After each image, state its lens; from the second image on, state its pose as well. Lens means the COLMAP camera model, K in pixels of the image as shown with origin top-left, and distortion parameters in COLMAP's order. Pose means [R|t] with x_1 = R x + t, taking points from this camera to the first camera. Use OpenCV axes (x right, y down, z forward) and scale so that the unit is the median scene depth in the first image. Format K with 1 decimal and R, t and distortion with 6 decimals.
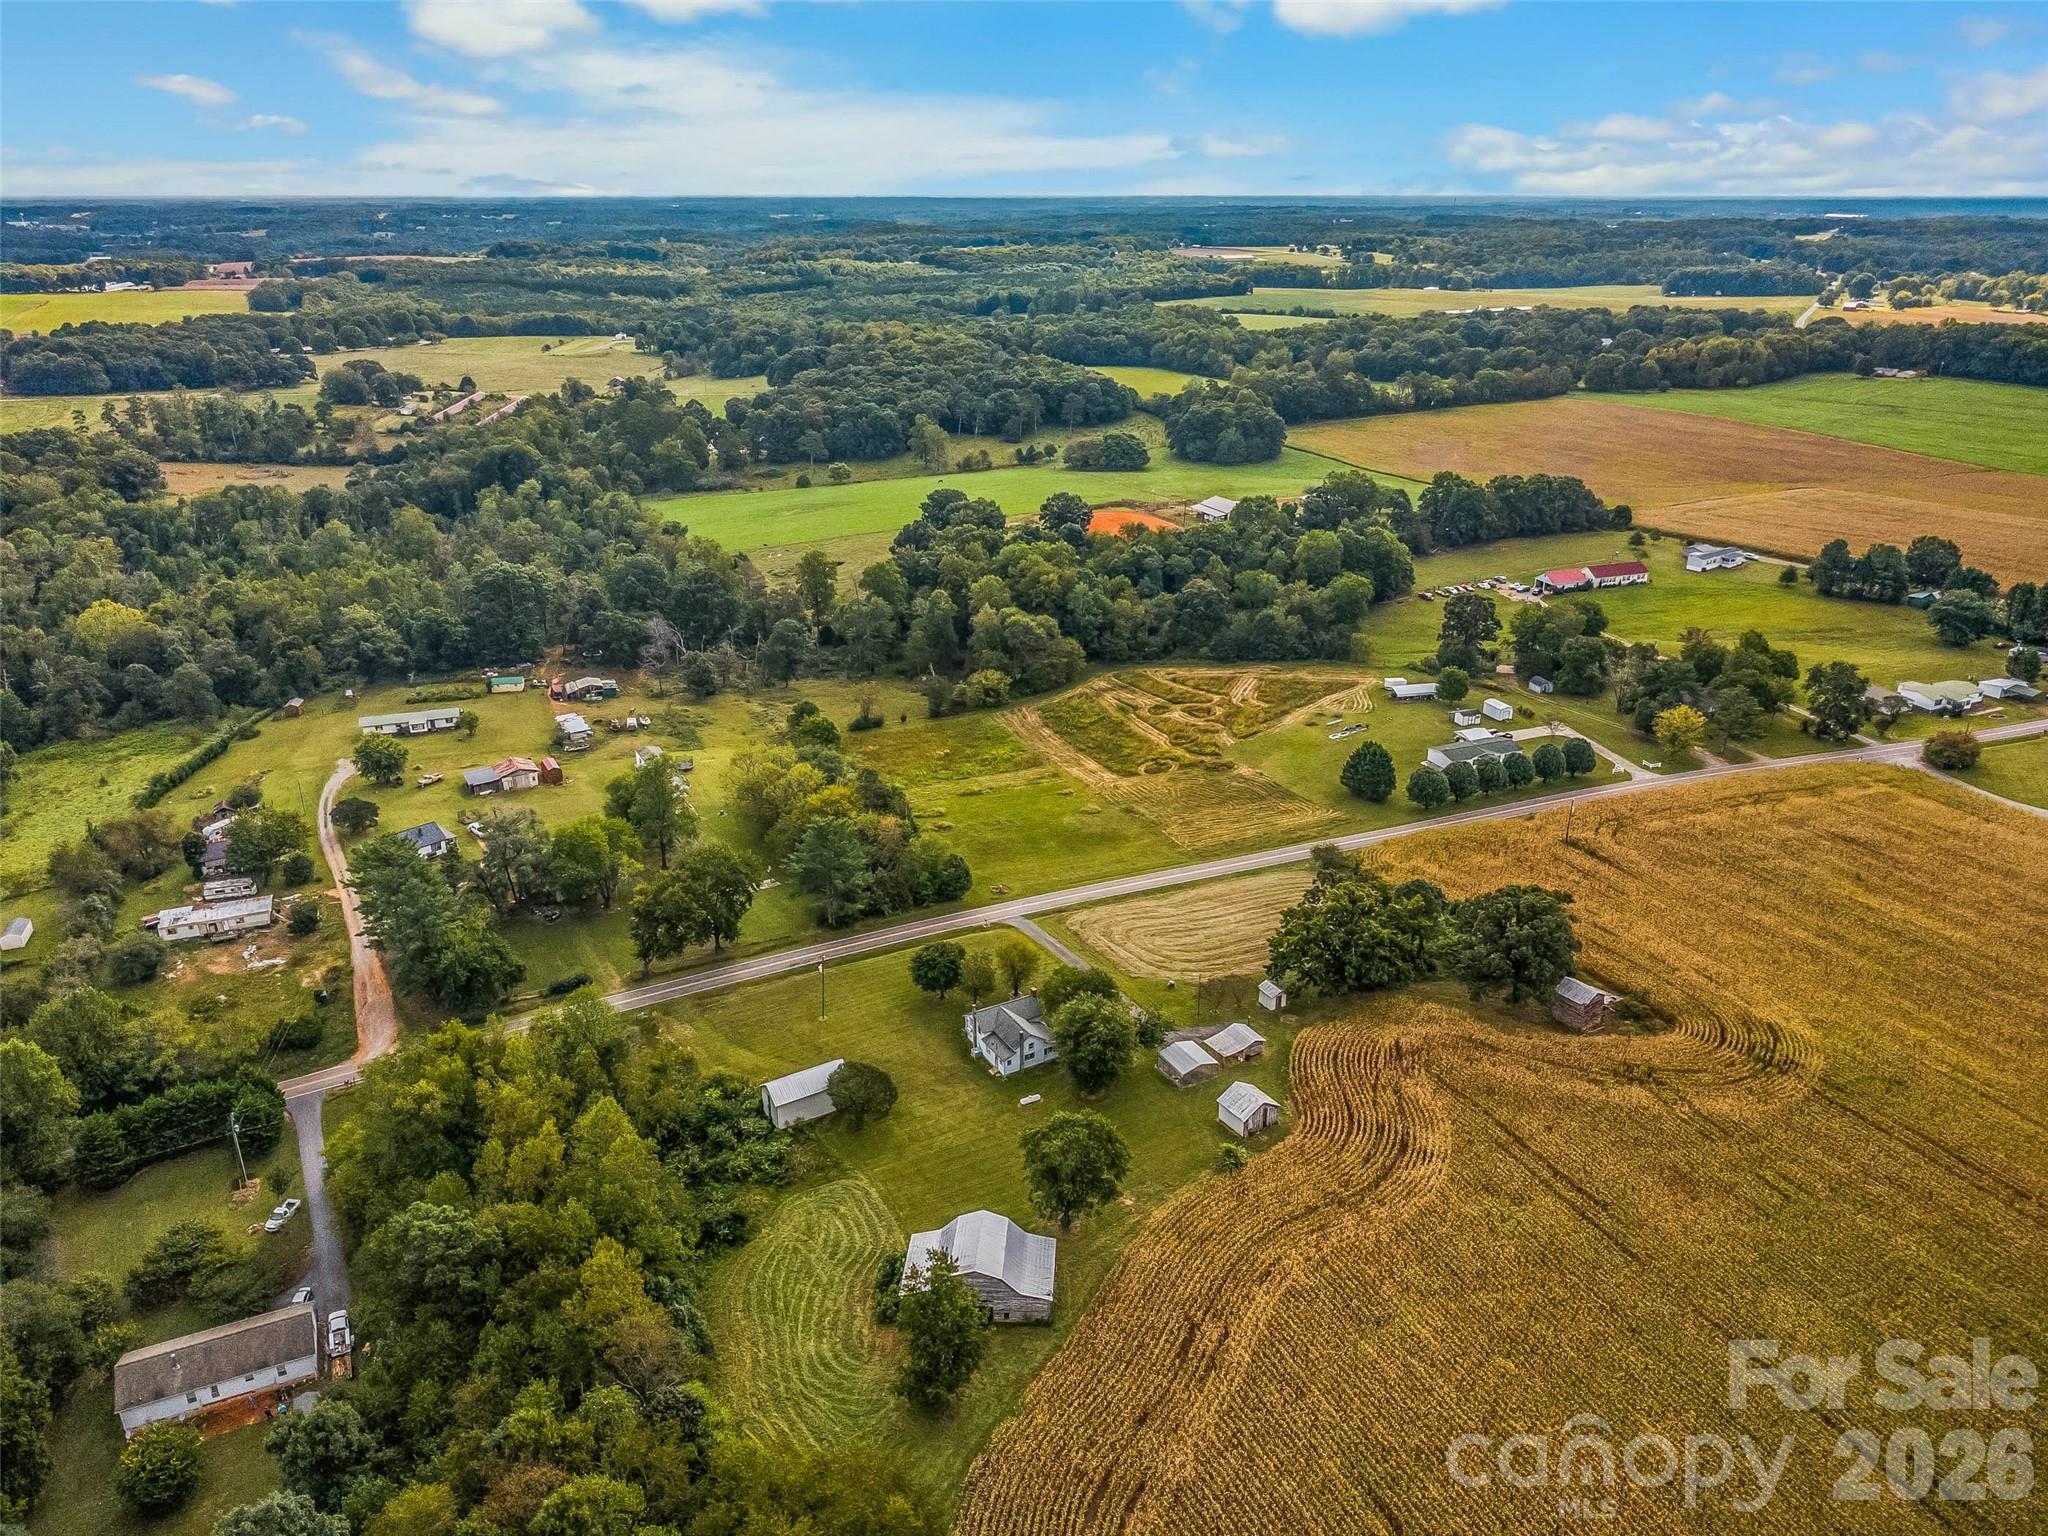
lens RADIAL K [[1448.5, 0, 1024.5], [0, 1448.5, 772.1], [0, 0, 1]] dist [0.008984, -0.003464]
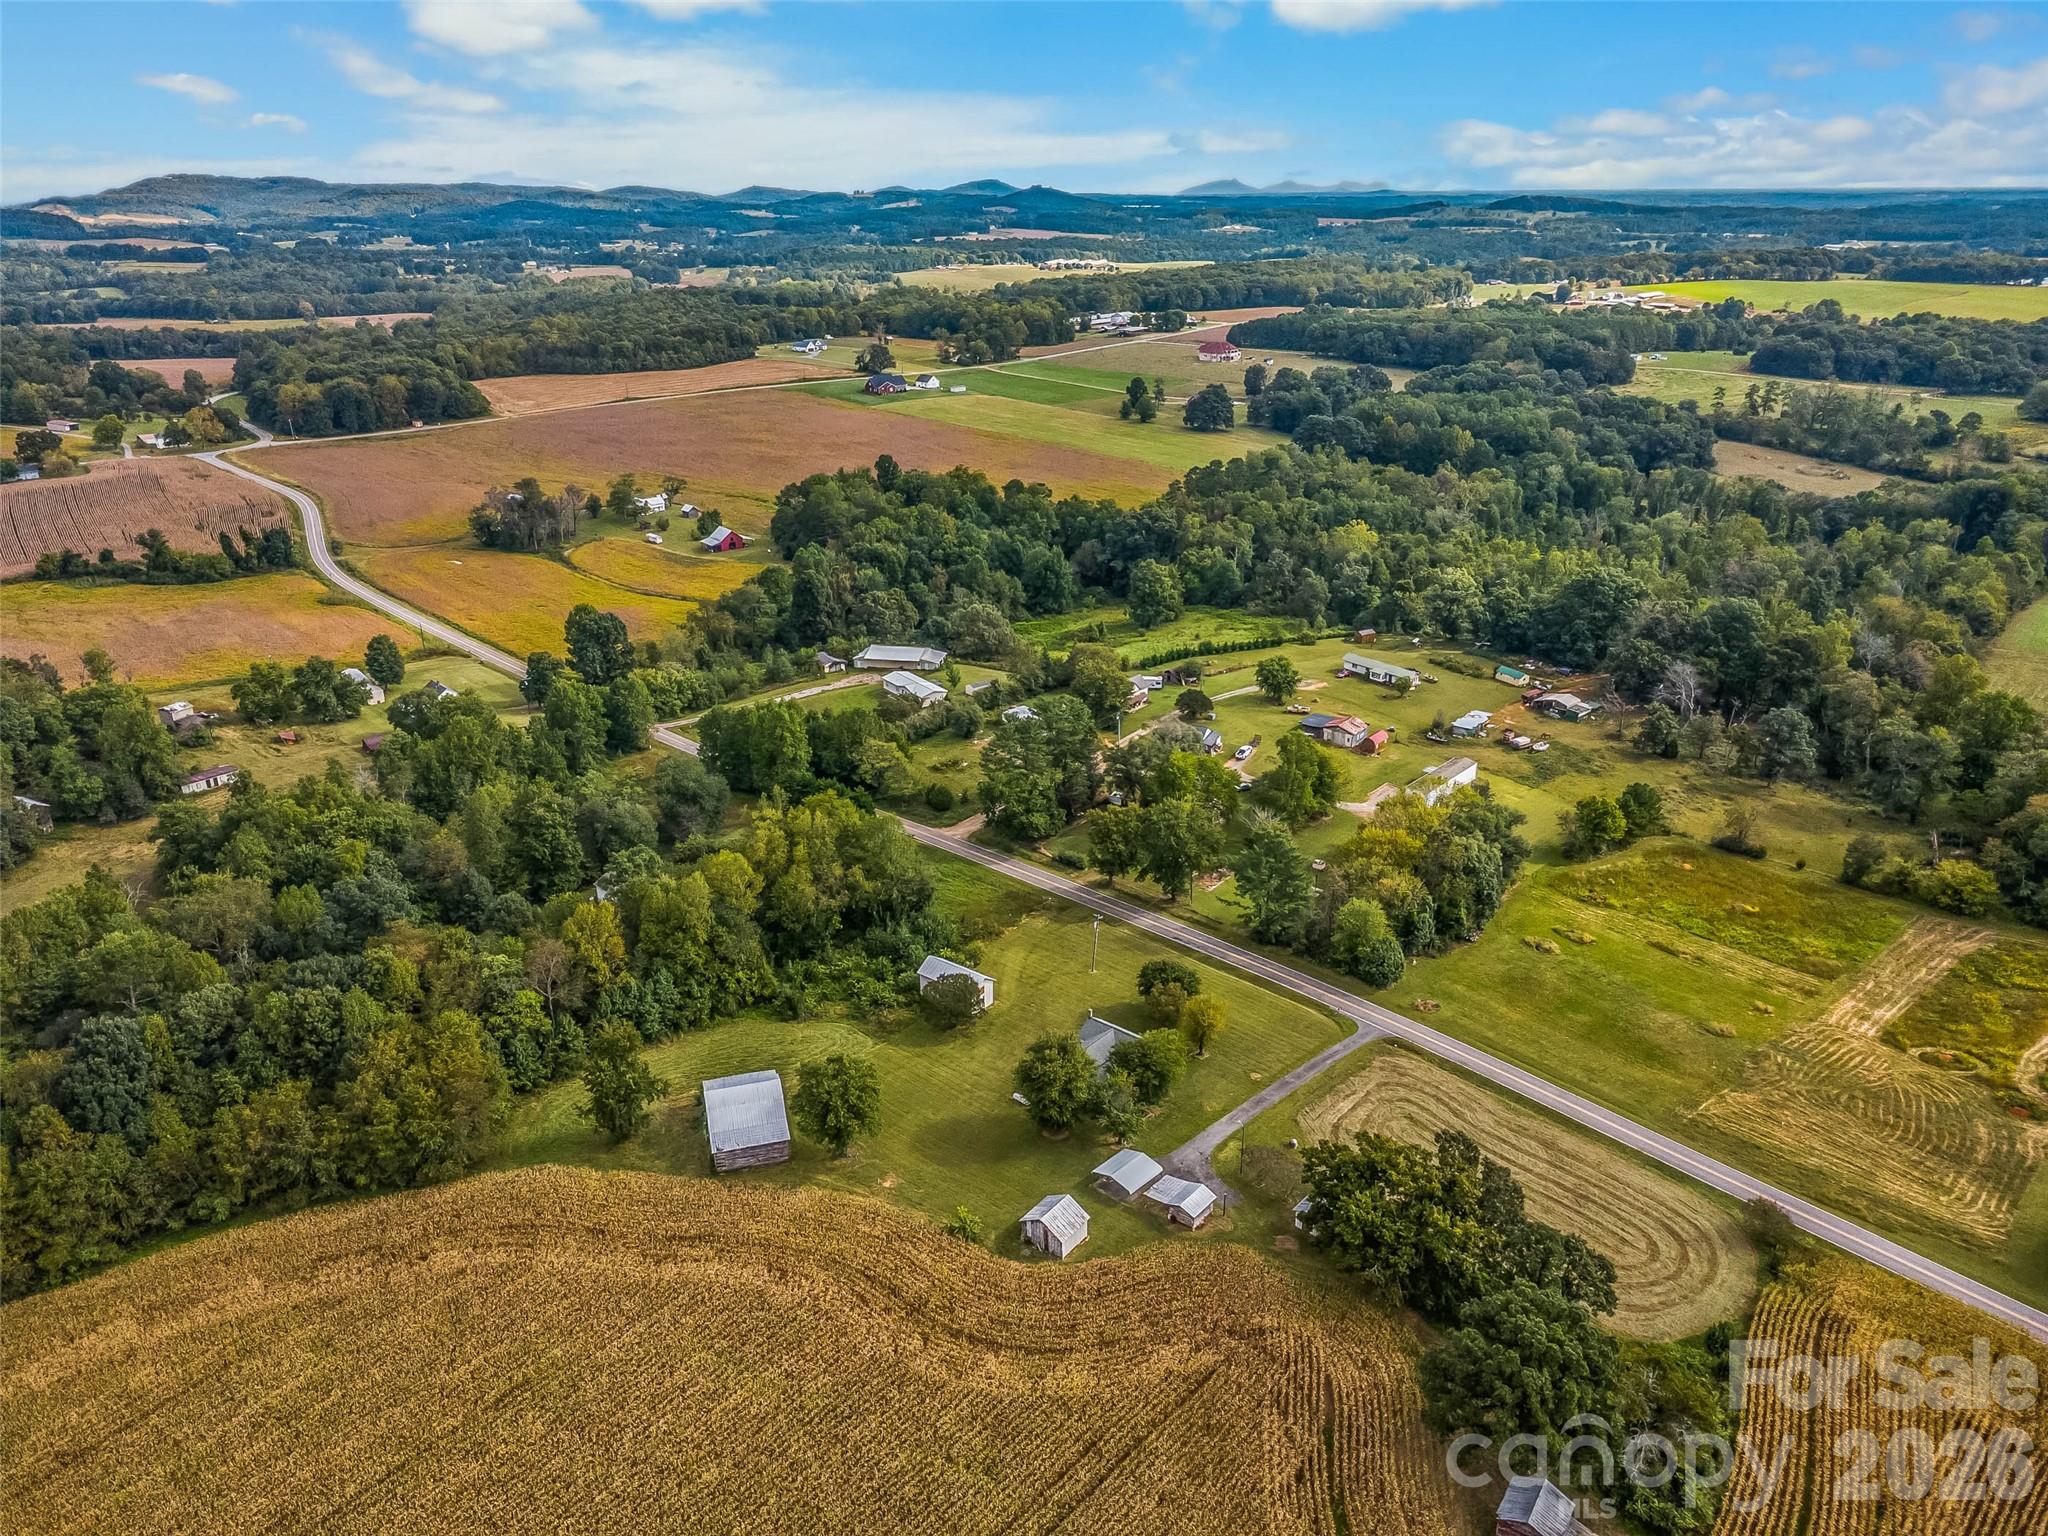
lens RADIAL K [[1448.5, 0, 1030.2], [0, 1448.5, 759.8], [0, 0, 1]] dist [0.008984, -0.003464]
pose [[0.351421, 0.353386, -0.866961, 0.478423], [-0.353379, 0.907594, 0.226707, -0.132650], [0.866964, 0.226697, 0.443827, 0.300266]]
